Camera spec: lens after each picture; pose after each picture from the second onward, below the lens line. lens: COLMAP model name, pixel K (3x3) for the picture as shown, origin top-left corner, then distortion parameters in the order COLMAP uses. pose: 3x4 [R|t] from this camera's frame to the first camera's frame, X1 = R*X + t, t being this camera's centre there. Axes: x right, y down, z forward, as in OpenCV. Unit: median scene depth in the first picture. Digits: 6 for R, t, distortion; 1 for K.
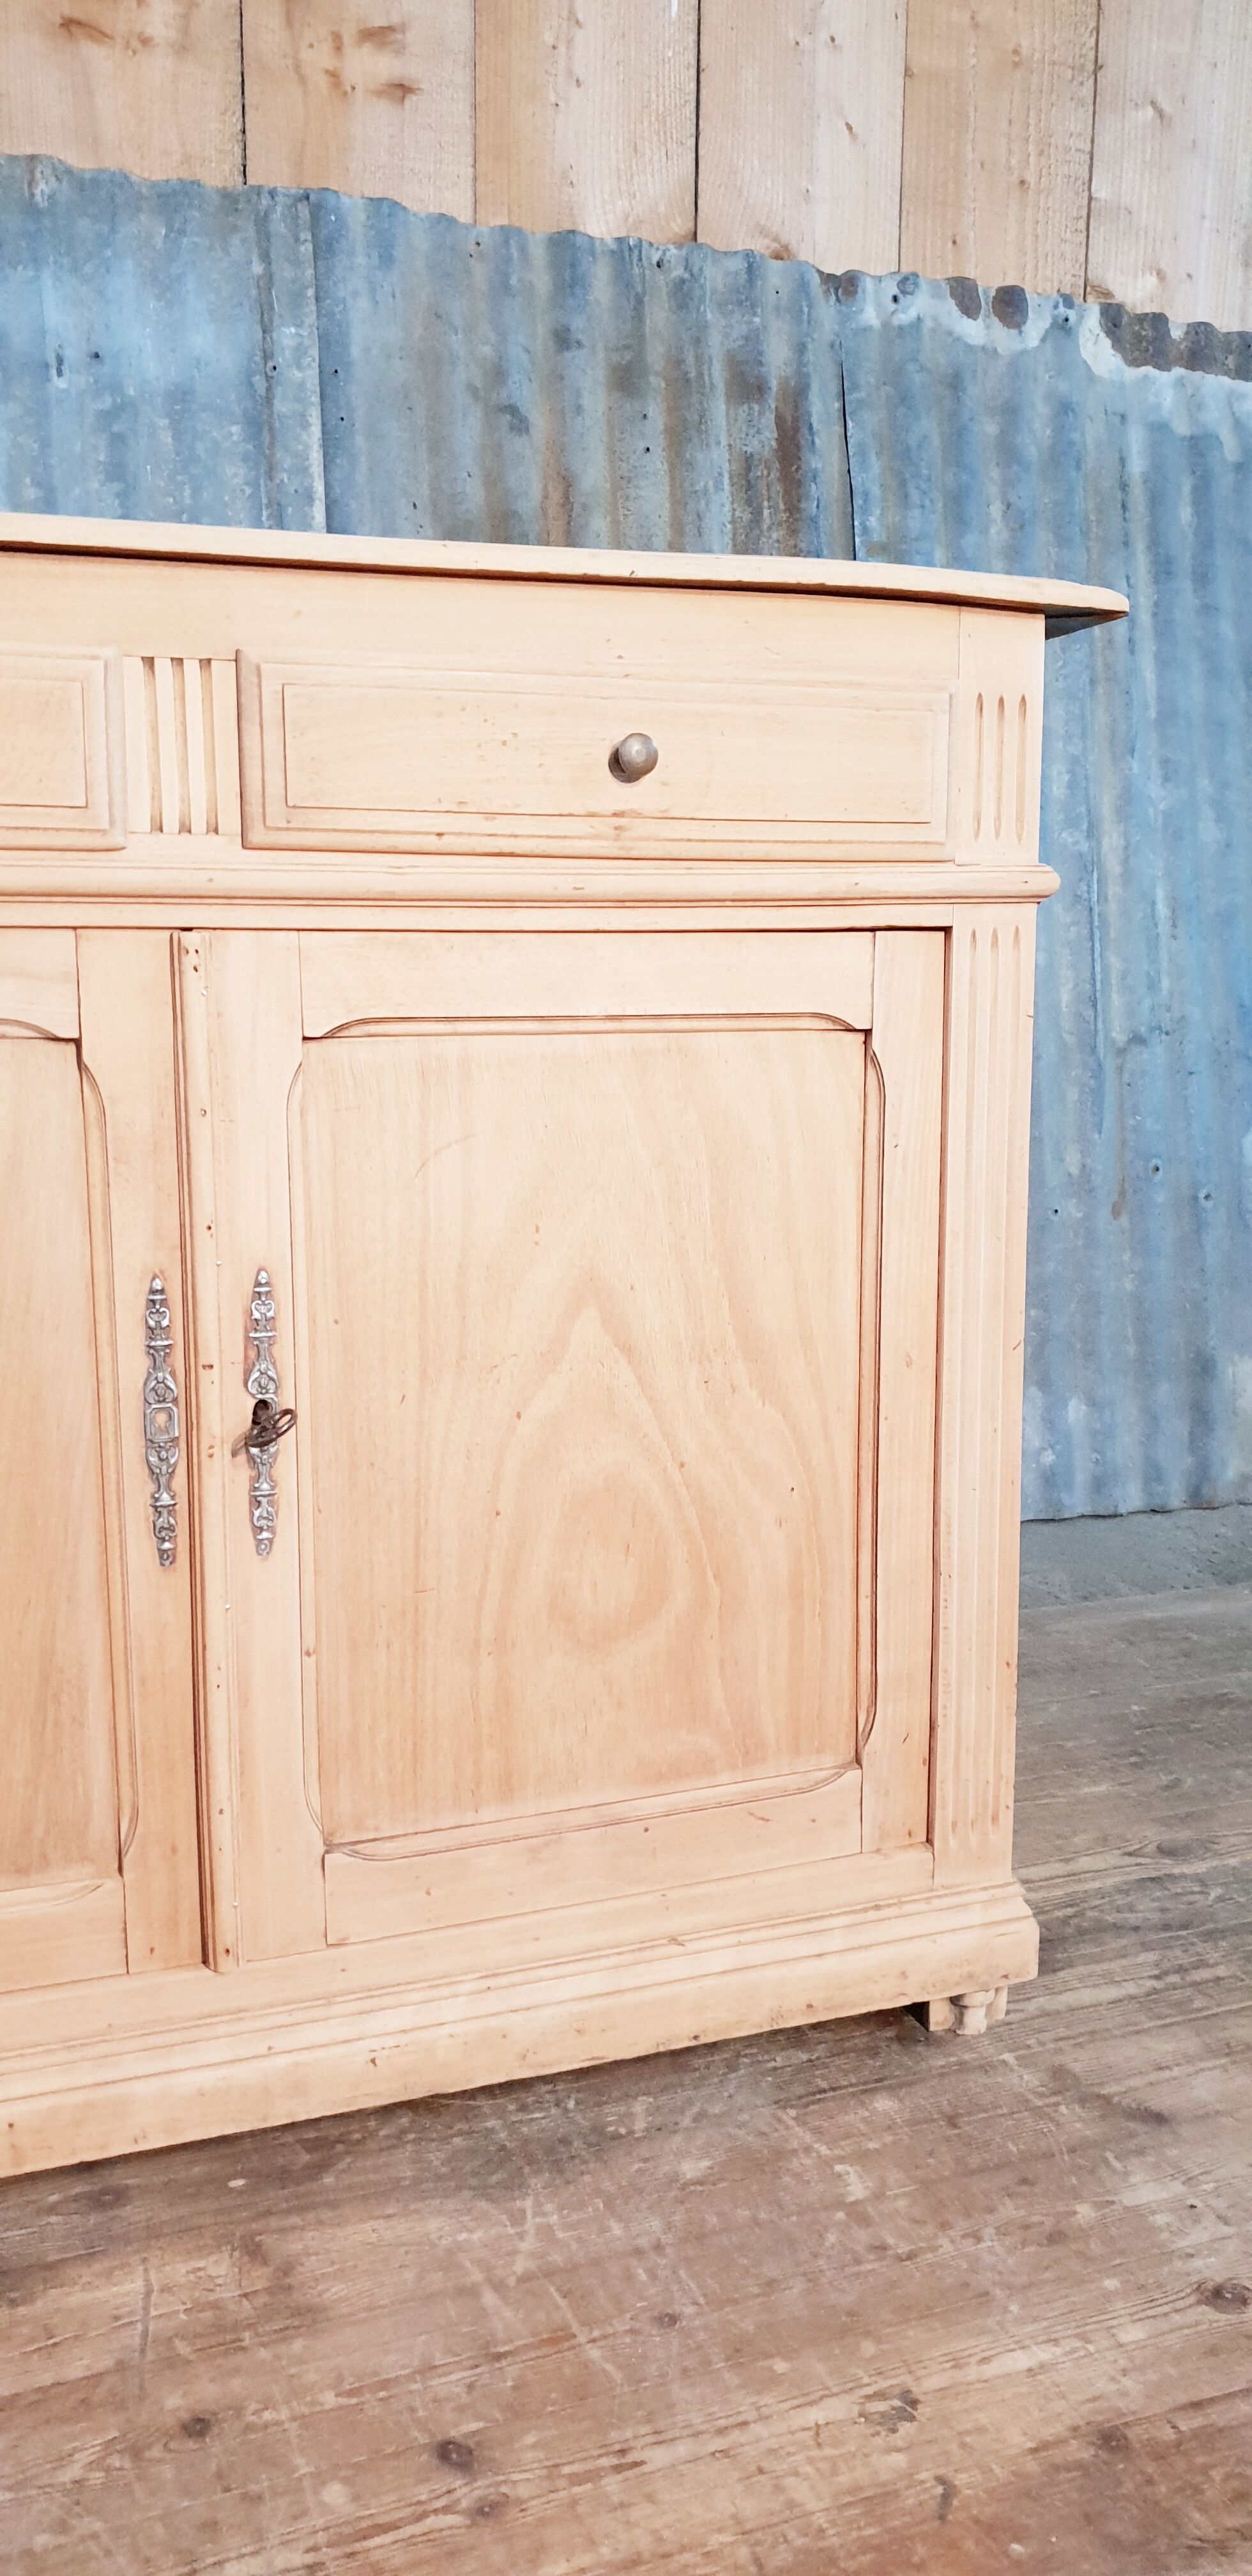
lens RADIAL K [[2030.2, 0, 668.8], [0, 2030.2, 1294.7], [0, 0, 1]] dist [0.003702, 0.006366]
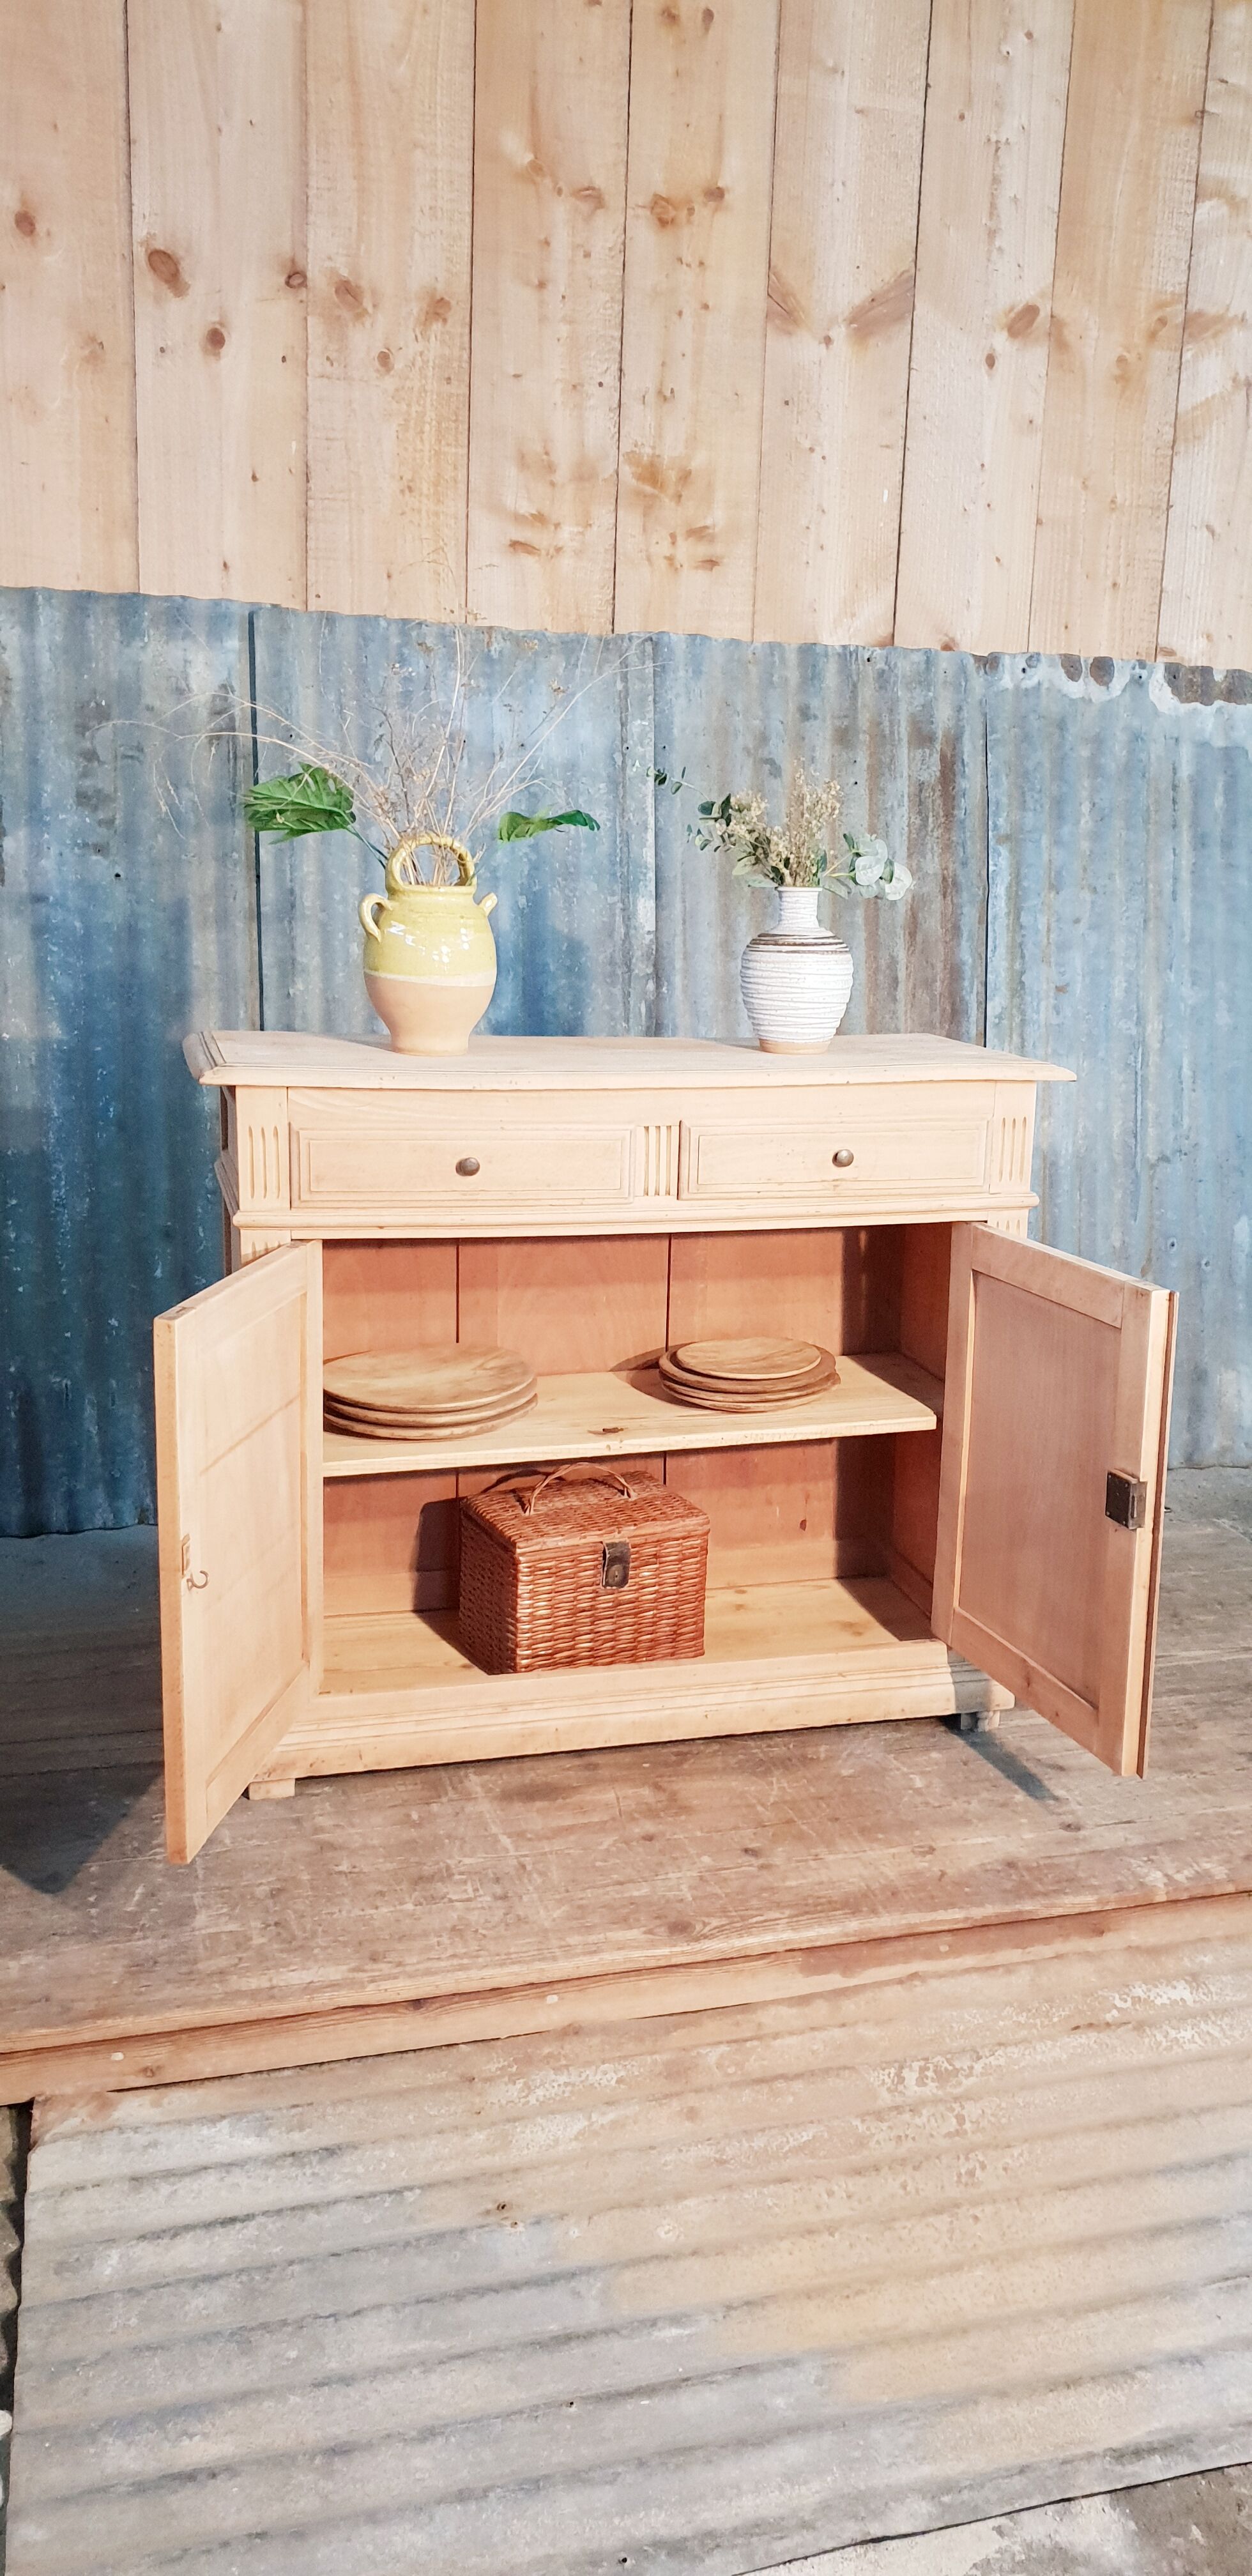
lens RADIAL K [[2030.2, 0, 685.0], [0, 2030.2, 1301.5], [0, 0, 1]] dist [0.003702, 0.006366]
pose [[0.996471, 0.040965, -0.073260, -0.012513], [-0.036691, 0.997597, 0.058769, -0.119154], [0.075491, -0.055873, 0.995580, -0.672650]]
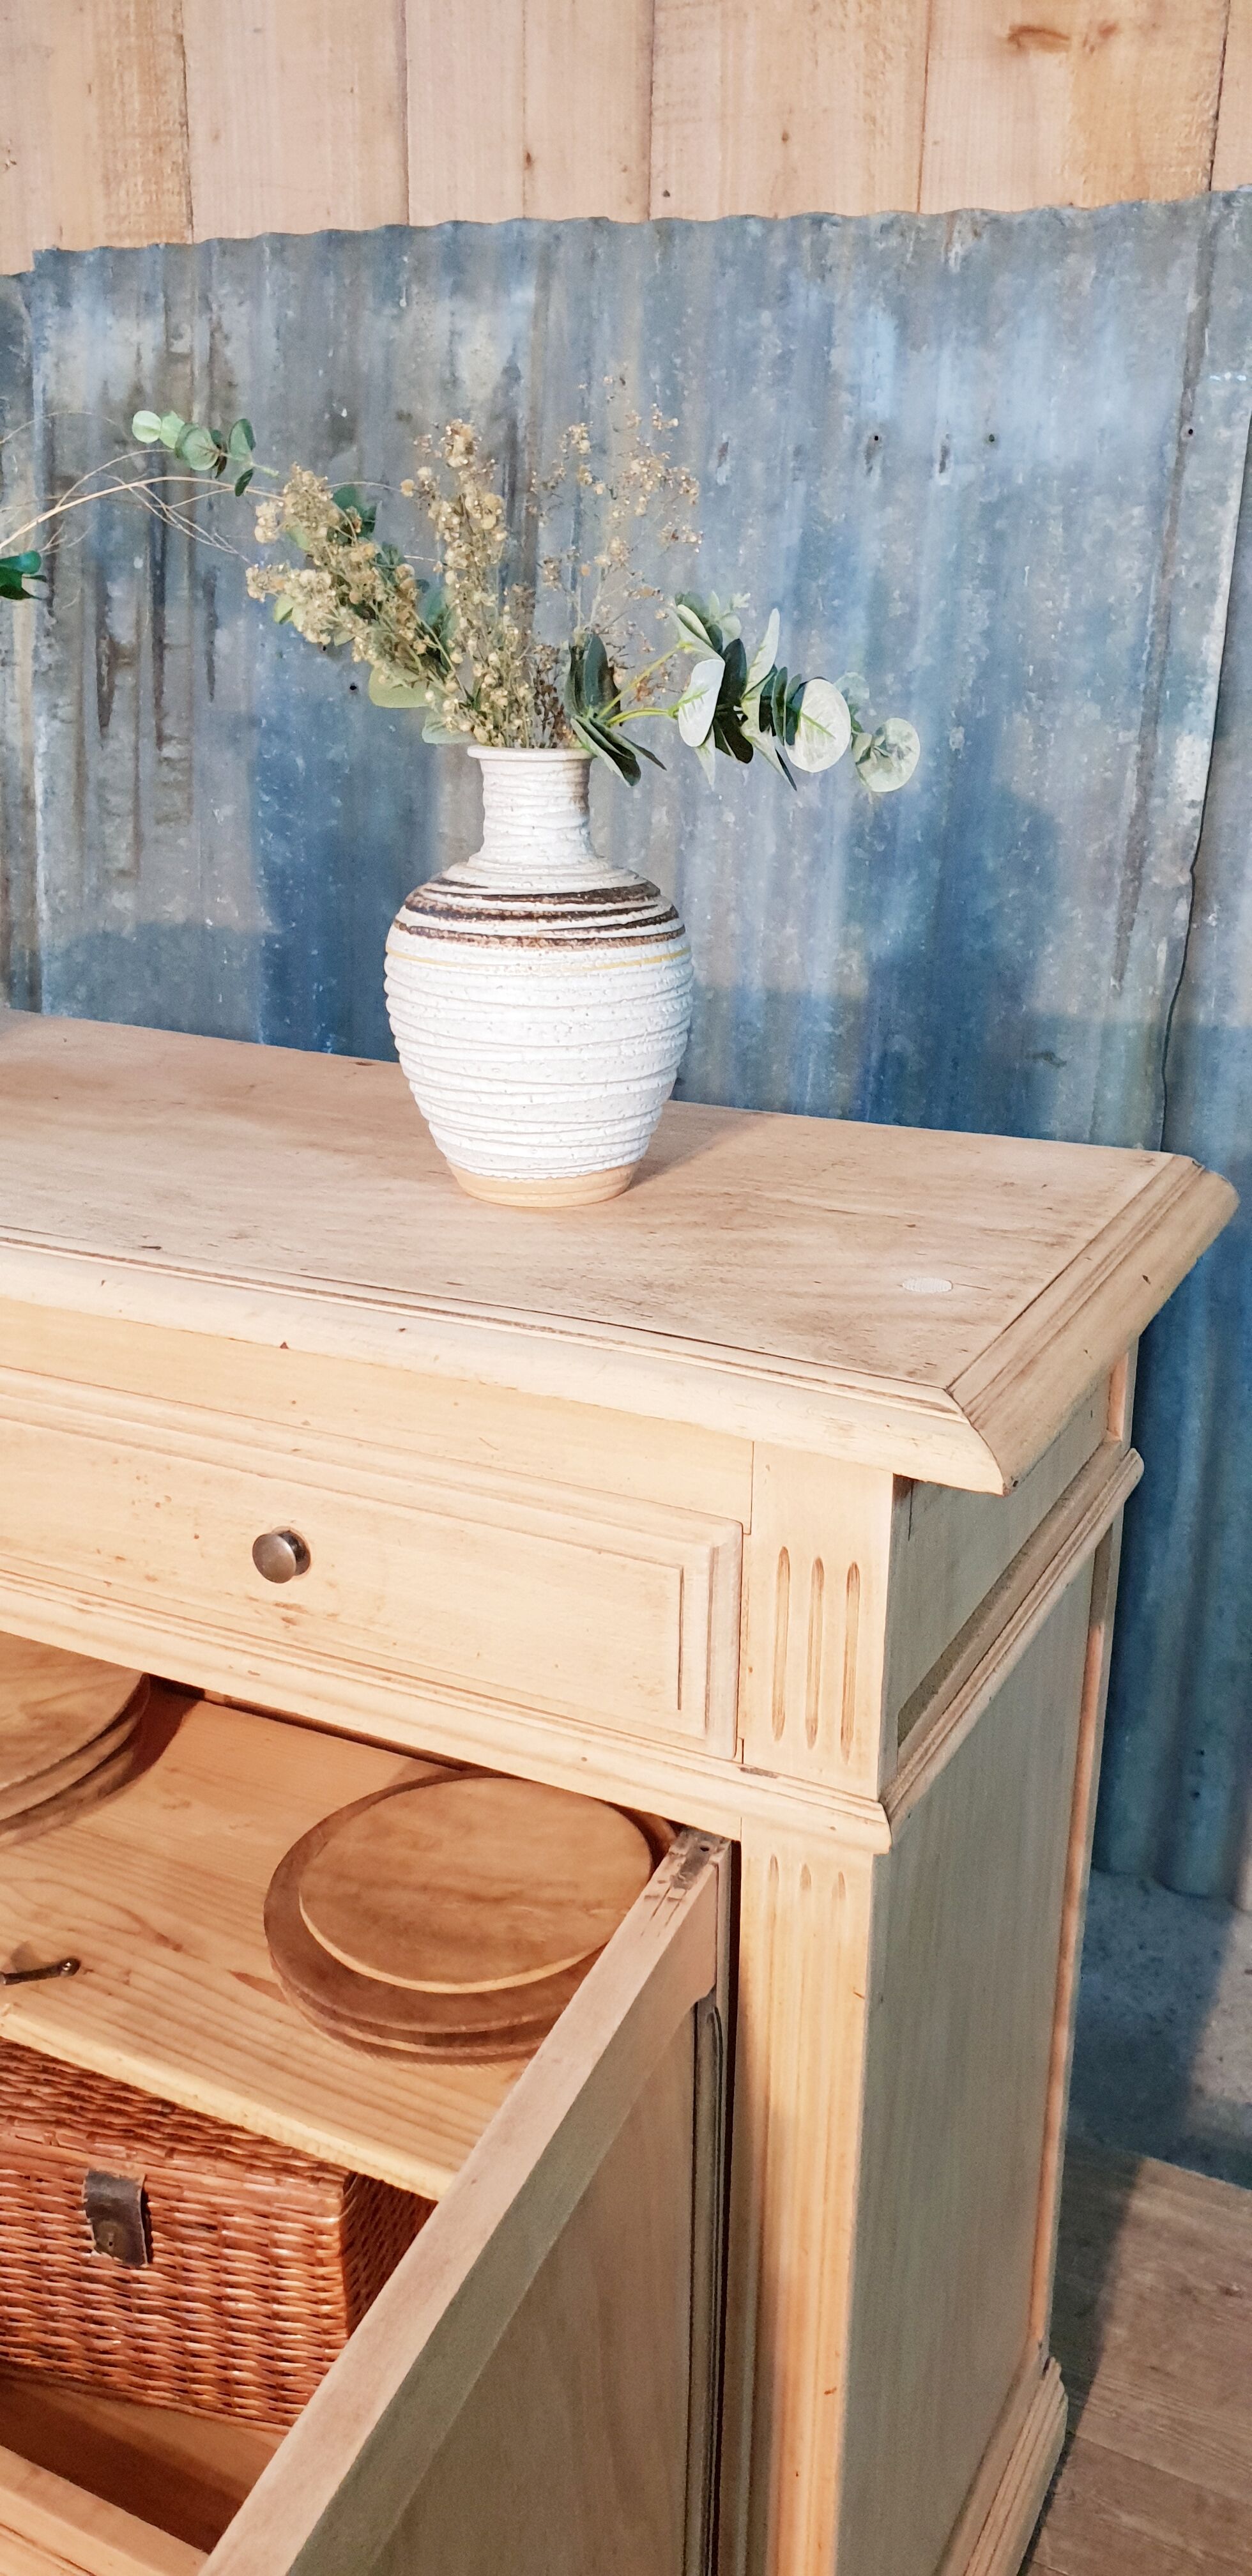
lens RADIAL K [[2030.2, 0, 669.3], [0, 2030.2, 1264.2], [0, 0, 1]] dist [0.003702, 0.006366]
pose [[0.688085, 0.230802, -0.687946, 0.310801], [-0.129490, 0.971905, 0.196552, -0.283798], [0.713982, -0.046162, 0.698640, 0.293041]]
